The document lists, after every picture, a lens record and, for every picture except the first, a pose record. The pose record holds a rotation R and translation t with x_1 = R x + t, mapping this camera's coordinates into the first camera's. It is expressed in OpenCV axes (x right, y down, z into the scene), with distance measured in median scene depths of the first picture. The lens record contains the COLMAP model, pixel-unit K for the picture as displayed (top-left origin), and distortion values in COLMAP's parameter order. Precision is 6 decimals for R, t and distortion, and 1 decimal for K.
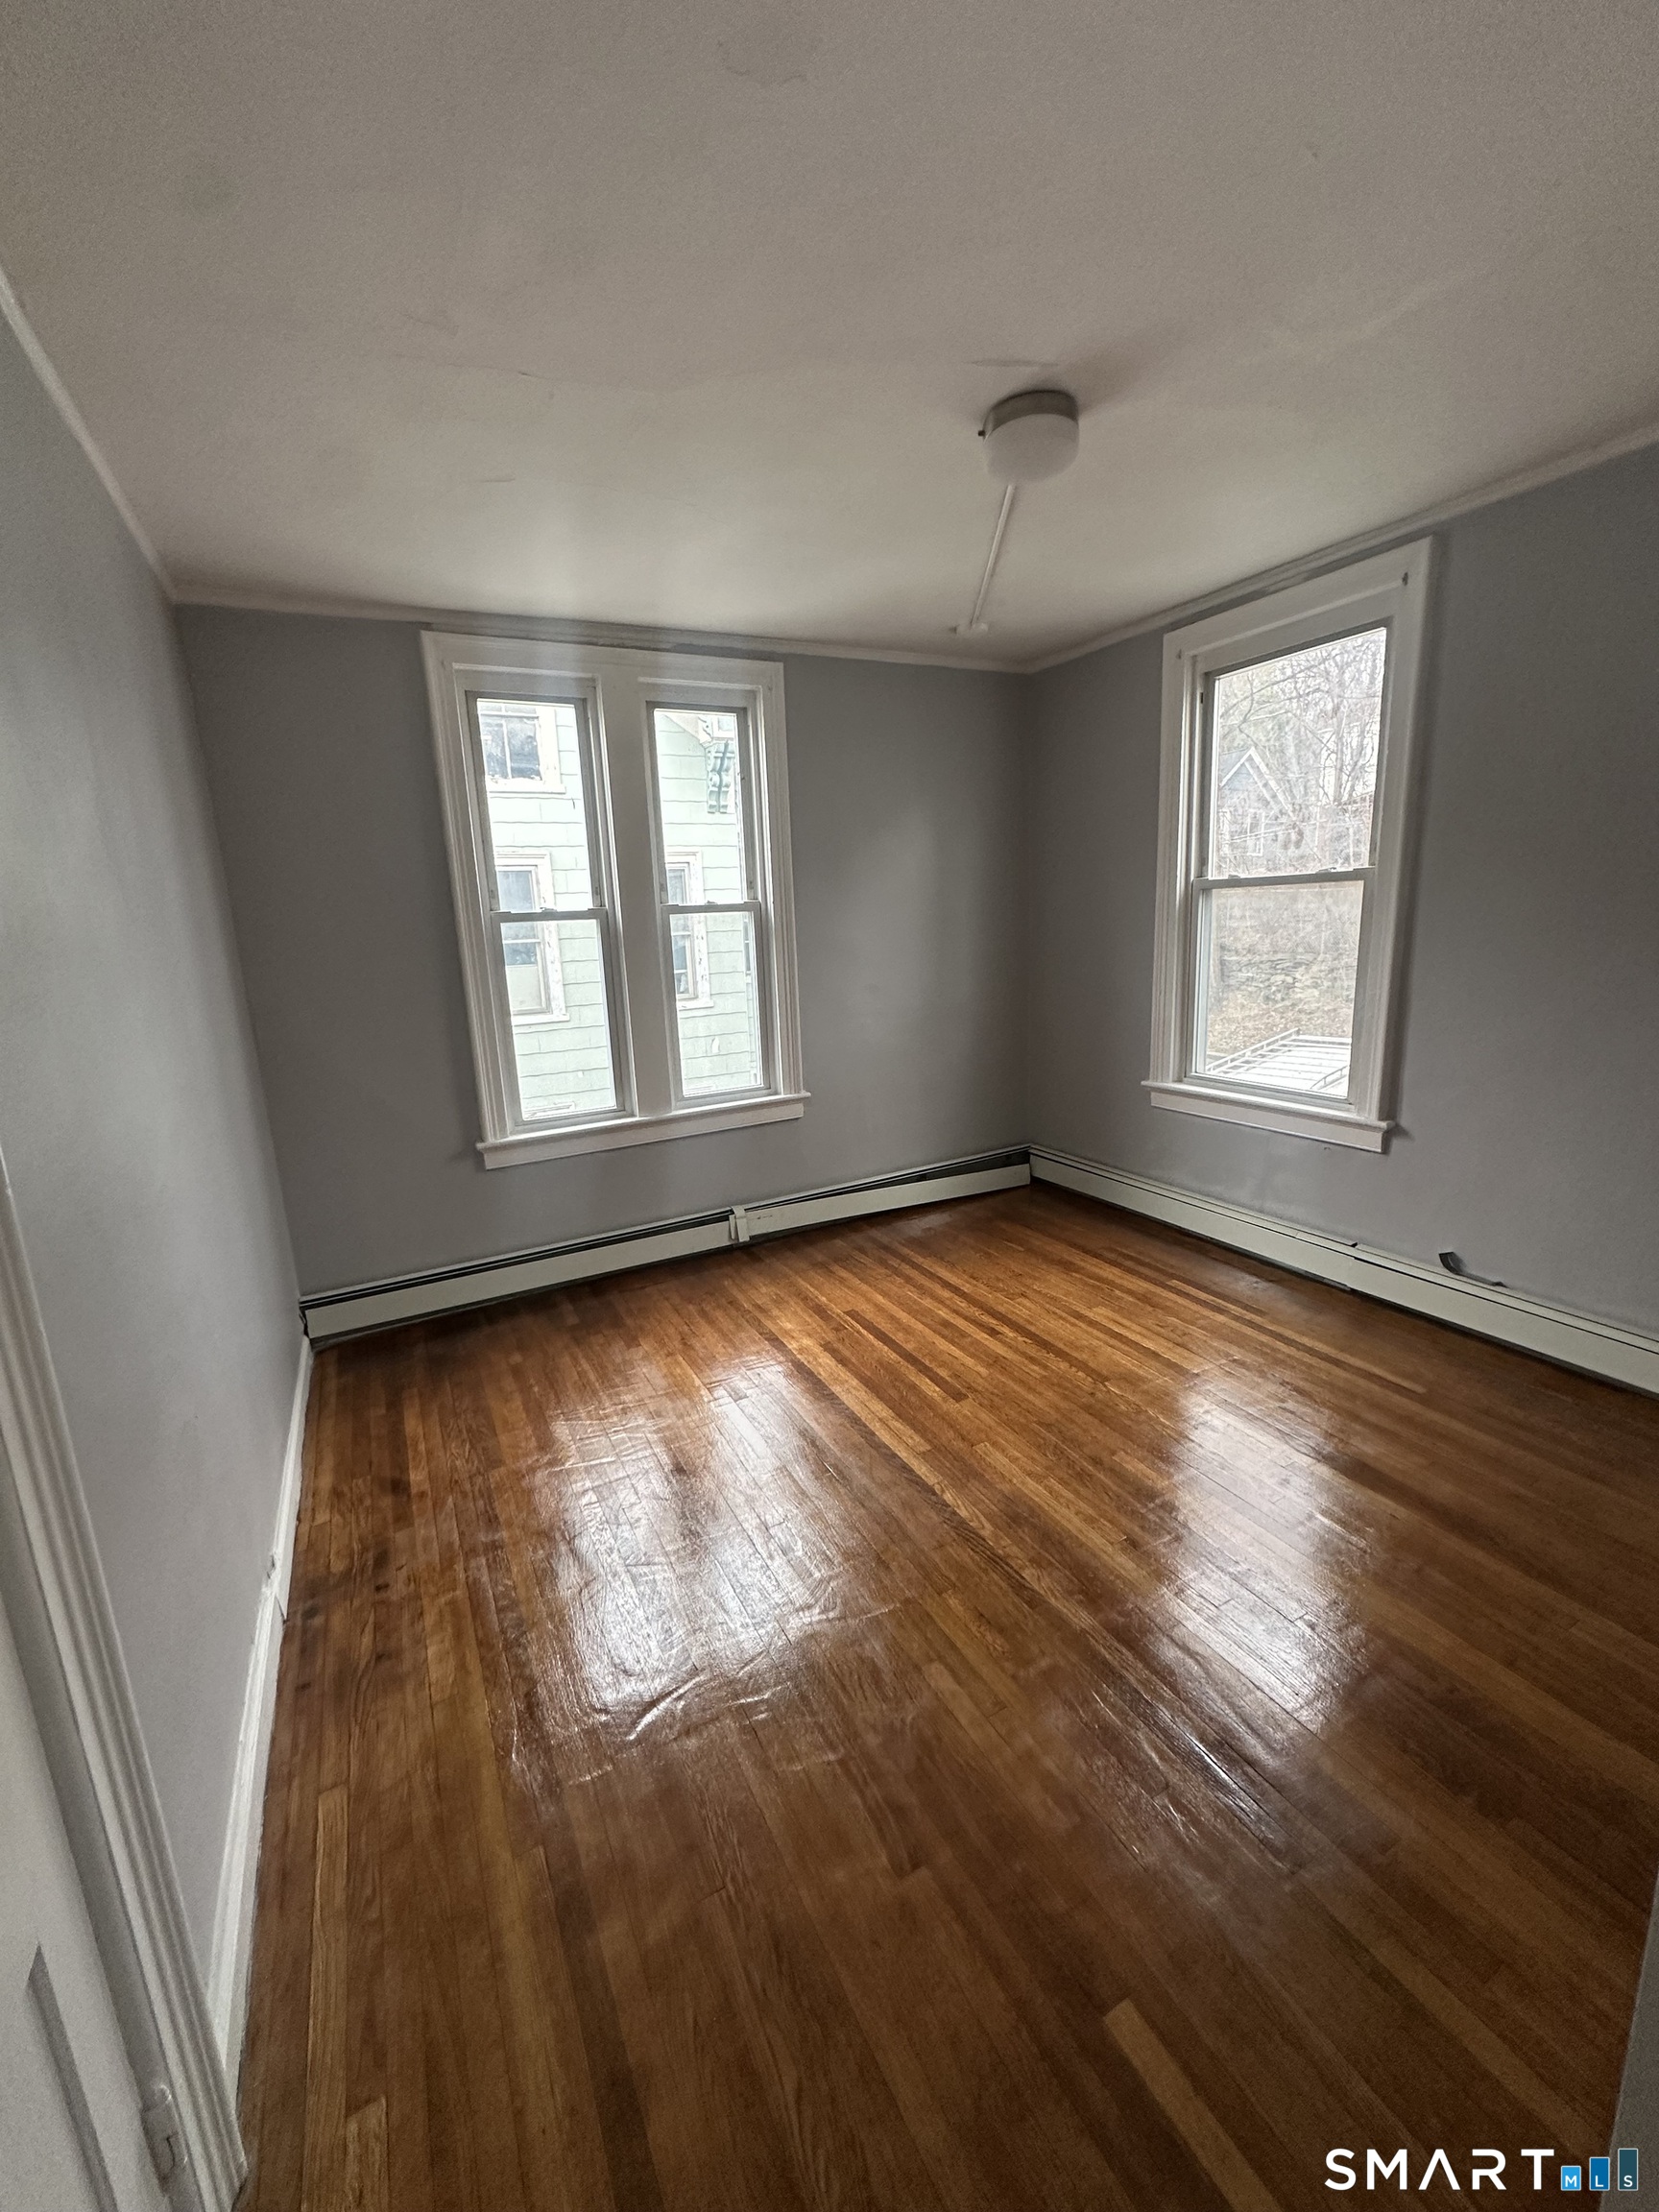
lens RADIAL K [[903.8, 0, 829.5], [0, 903.8, 1106.0], [0, 0, 1]] dist [-0.001451, -0.000049]
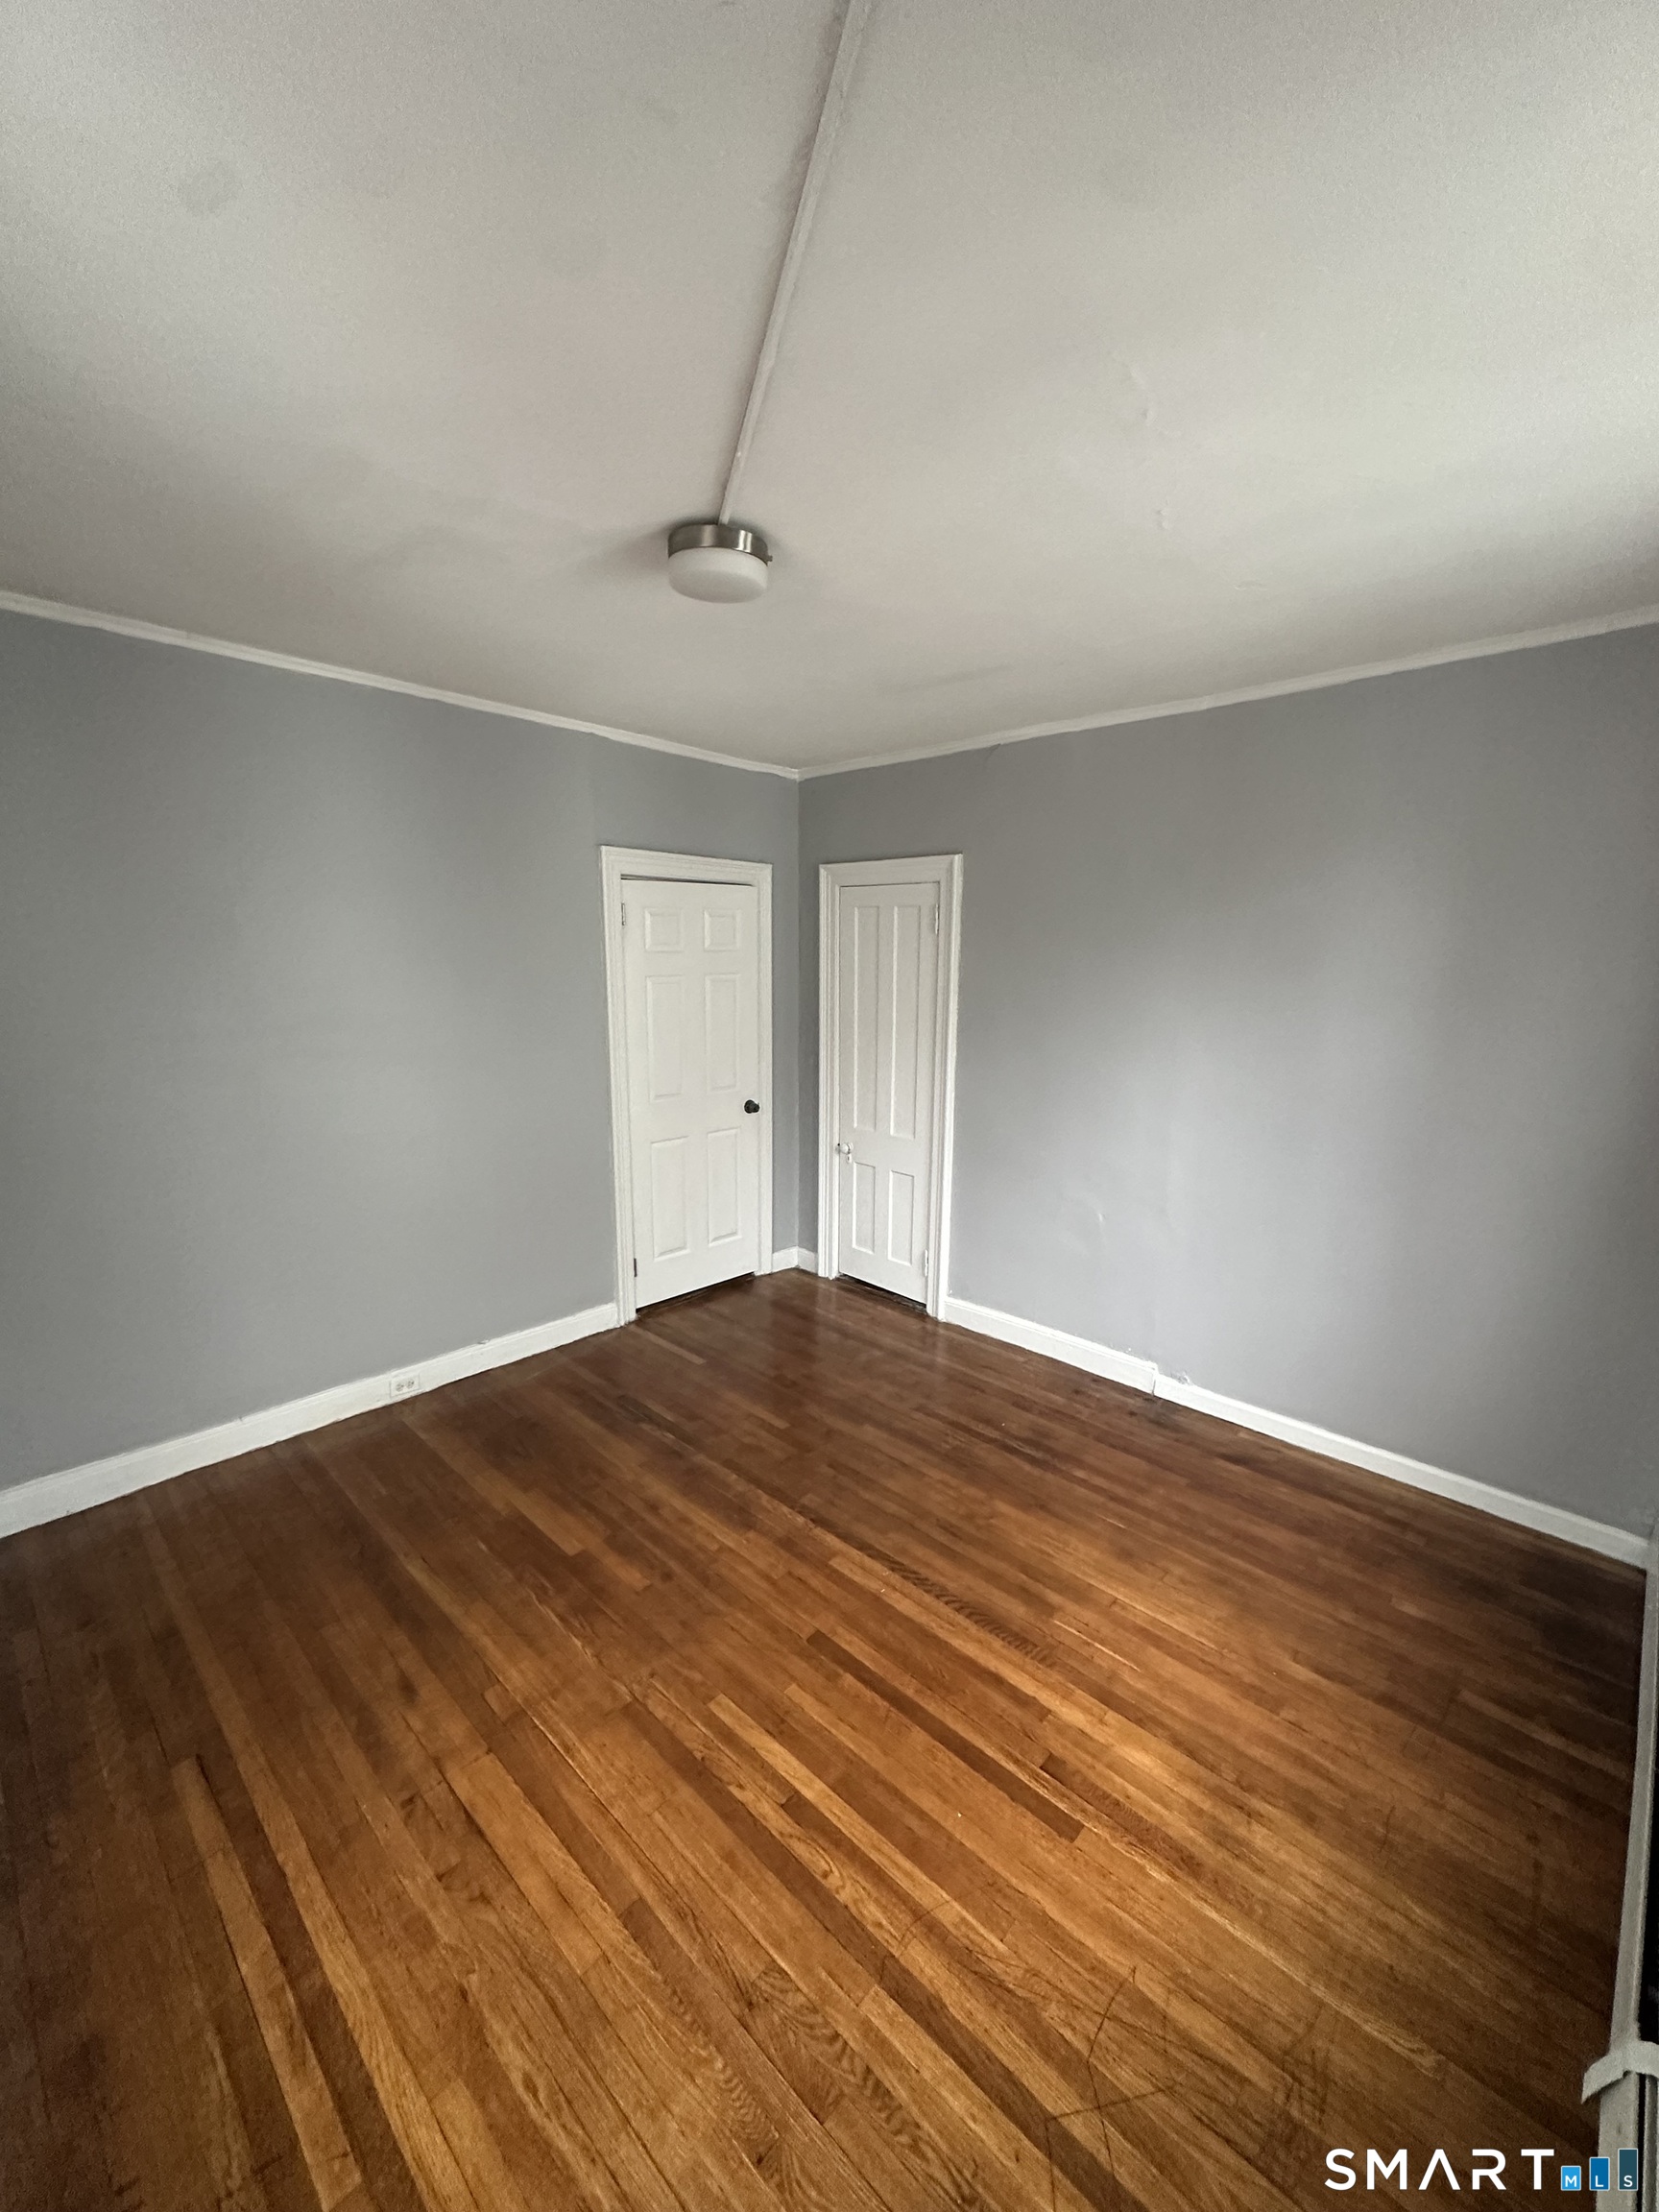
lens RADIAL K [[903.8, 0, 829.5], [0, 903.8, 1106.0], [0, 0, 1]] dist [-0.001451, -0.000049]
pose [[-0.948351, 0.096527, -0.302181, 0.311607], [-0.032277, 0.918275, 0.394626, -0.409125], [0.315577, 0.383997, -0.867731, 1.429429]]
